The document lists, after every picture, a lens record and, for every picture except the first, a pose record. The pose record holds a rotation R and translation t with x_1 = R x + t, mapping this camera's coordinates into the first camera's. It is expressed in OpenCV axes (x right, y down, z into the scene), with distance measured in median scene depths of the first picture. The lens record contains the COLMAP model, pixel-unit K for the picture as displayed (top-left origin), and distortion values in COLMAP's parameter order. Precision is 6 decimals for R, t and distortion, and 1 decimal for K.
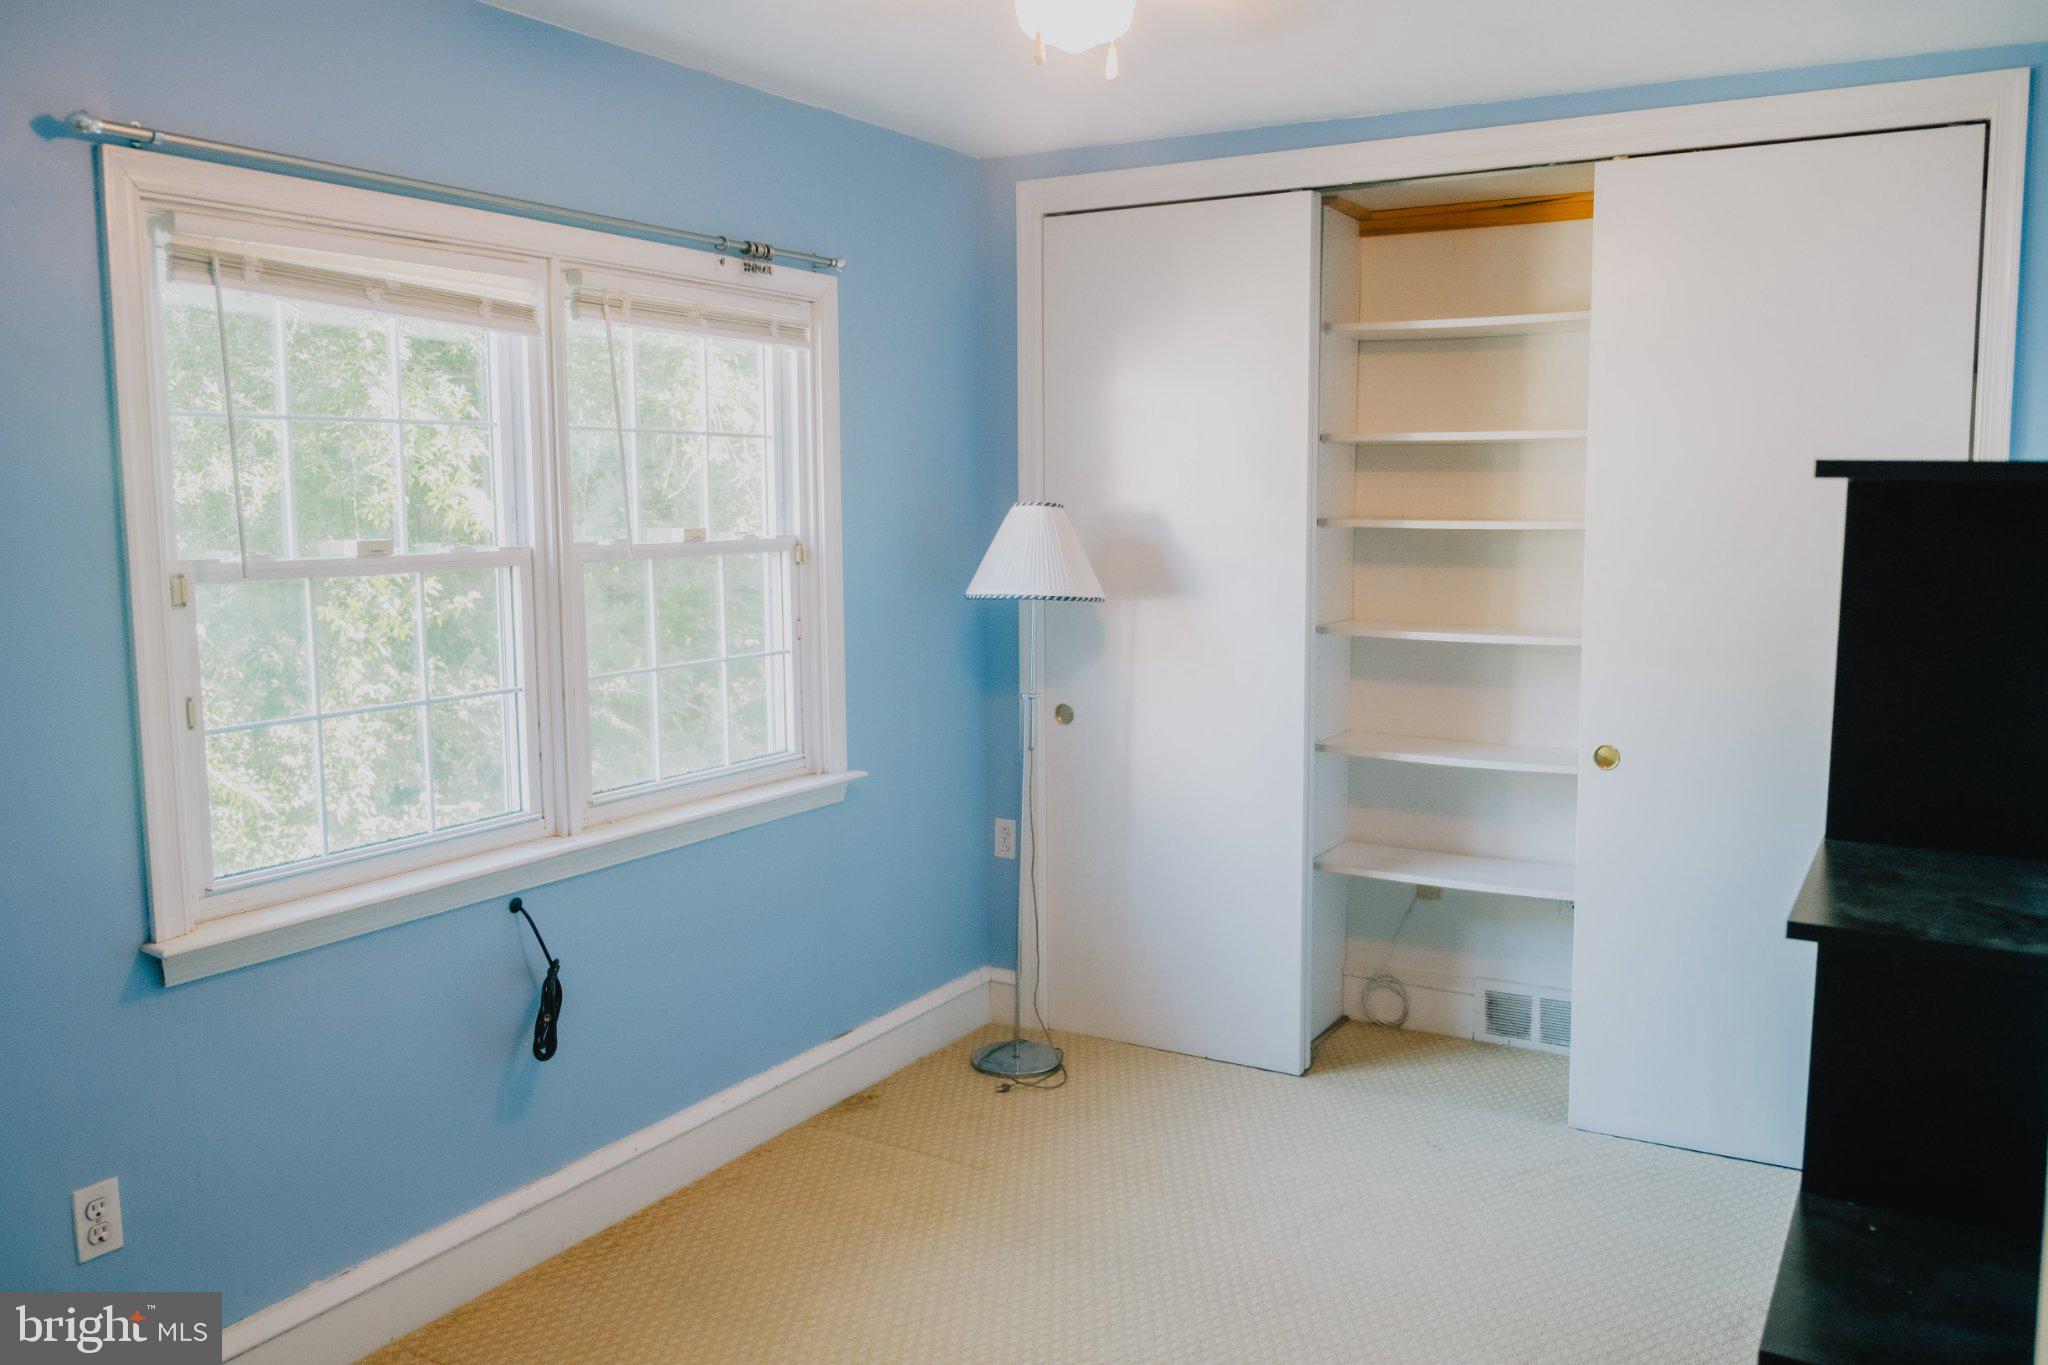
lens RADIAL K [[1583.5, 0, 1034.9], [0, 1583.5, 682.4], [0, 0, 1]] dist [-0.028554, 0.003668]
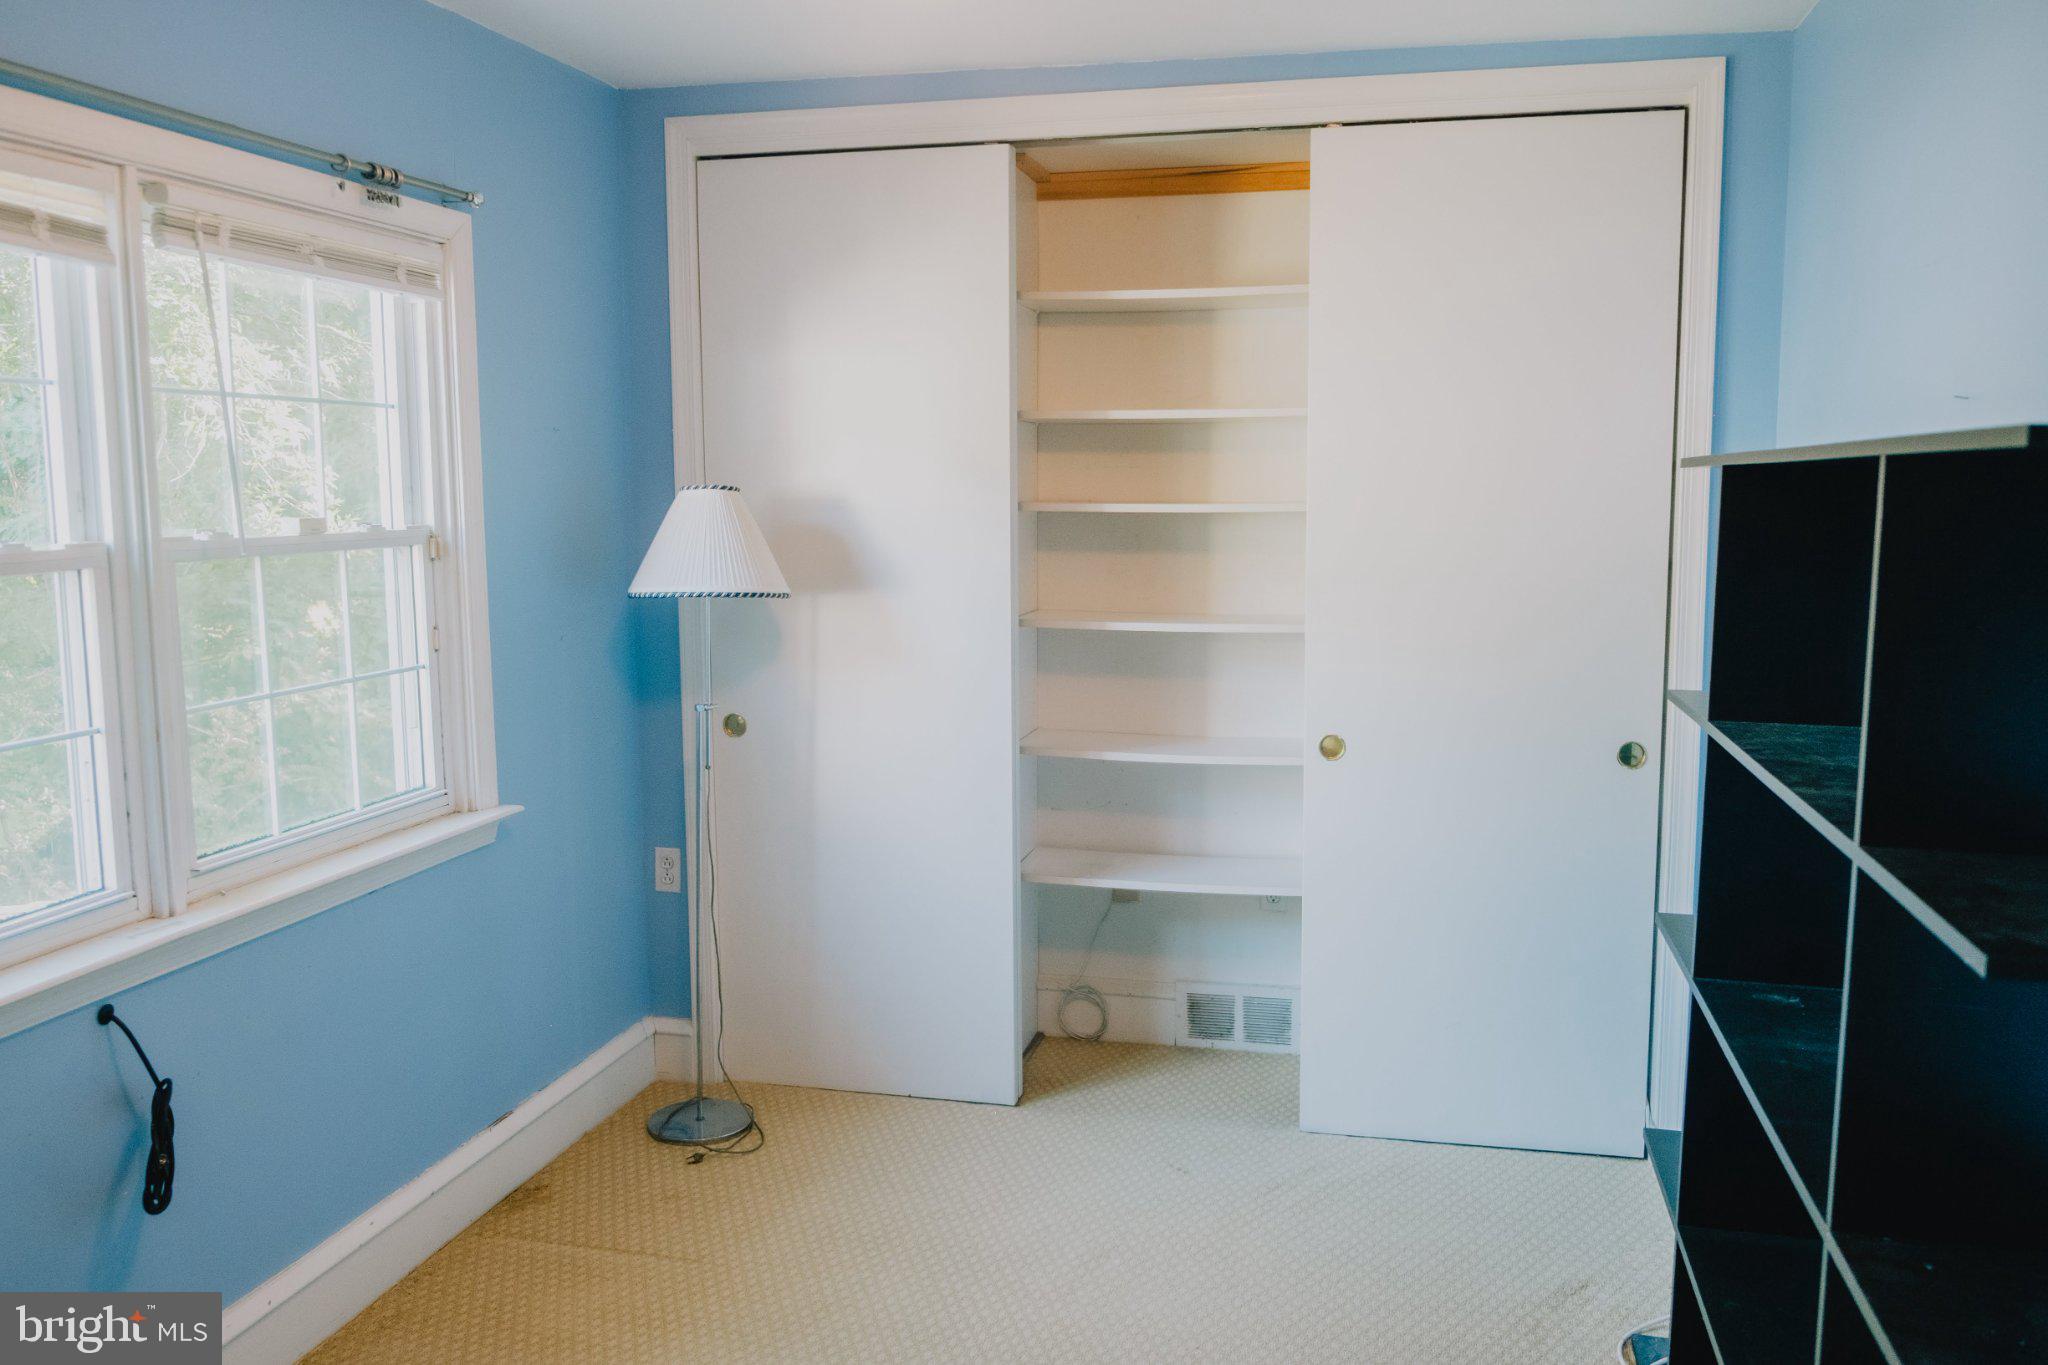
lens RADIAL K [[1623.8, 0, 1052.3], [0, 1623.8, 678.9], [0, 0, 1]] dist [-0.029815, 0.015811]
pose [[0.956446, -0.035951, 0.289689, -0.083379], [0.034949, 0.999352, 0.008632, -0.008521], [-0.289811, 0.001868, 0.957082, 0.092774]]
